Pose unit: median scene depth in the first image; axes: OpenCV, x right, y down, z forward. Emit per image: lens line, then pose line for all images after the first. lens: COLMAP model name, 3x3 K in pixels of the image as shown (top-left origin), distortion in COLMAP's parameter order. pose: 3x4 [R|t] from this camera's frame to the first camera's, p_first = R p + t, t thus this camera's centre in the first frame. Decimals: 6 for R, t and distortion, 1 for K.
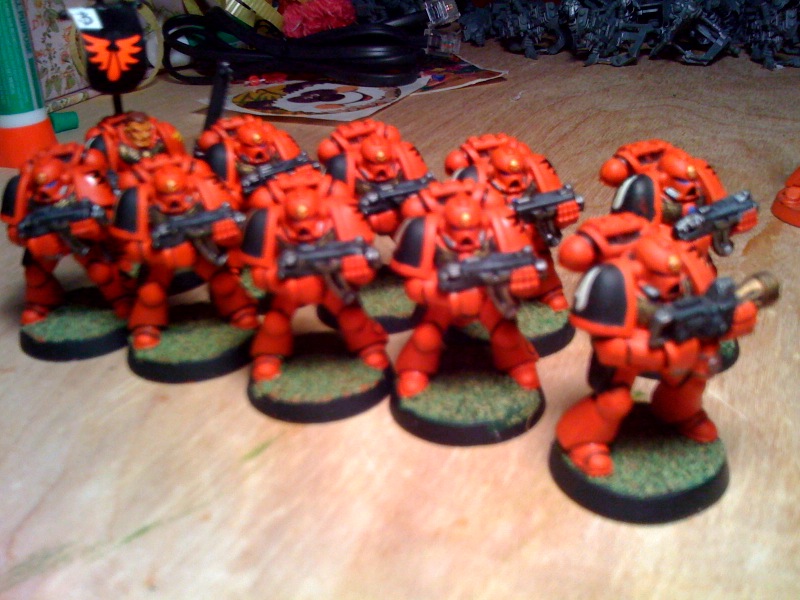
lens RADIAL K [[912.1, 0, 415.1], [0, 912.1, 308.3], [0, 0, 1]] dist [0.134075, -0.627380]
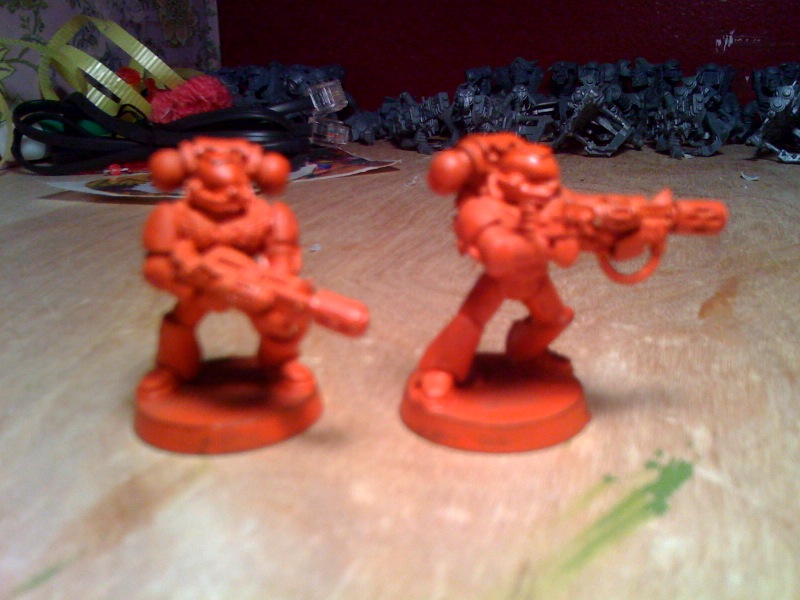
lens RADIAL K [[912.1, 0, 415.1], [0, 912.1, 308.3], [0, 0, 1]] dist [0.134075, -0.627380]
pose [[0.992892, -0.010054, 0.118594, 0.005070], [0.028106, 0.988051, -0.151544, 0.026218], [-0.115653, 0.153800, 0.981310, 0.119127]]
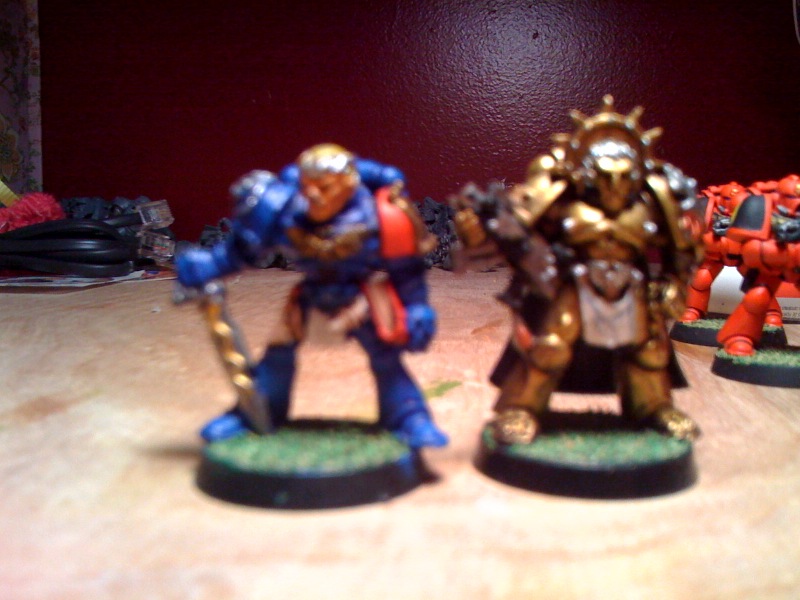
lens RADIAL K [[912.1, 0, 415.1], [0, 912.1, 308.3], [0, 0, 1]] dist [0.134075, -0.627380]
pose [[0.945452, 0.016275, 0.325355, -0.028187], [0.094348, 0.942265, -0.321302, 0.130673], [-0.311800, 0.334472, 0.889331, 0.031371]]
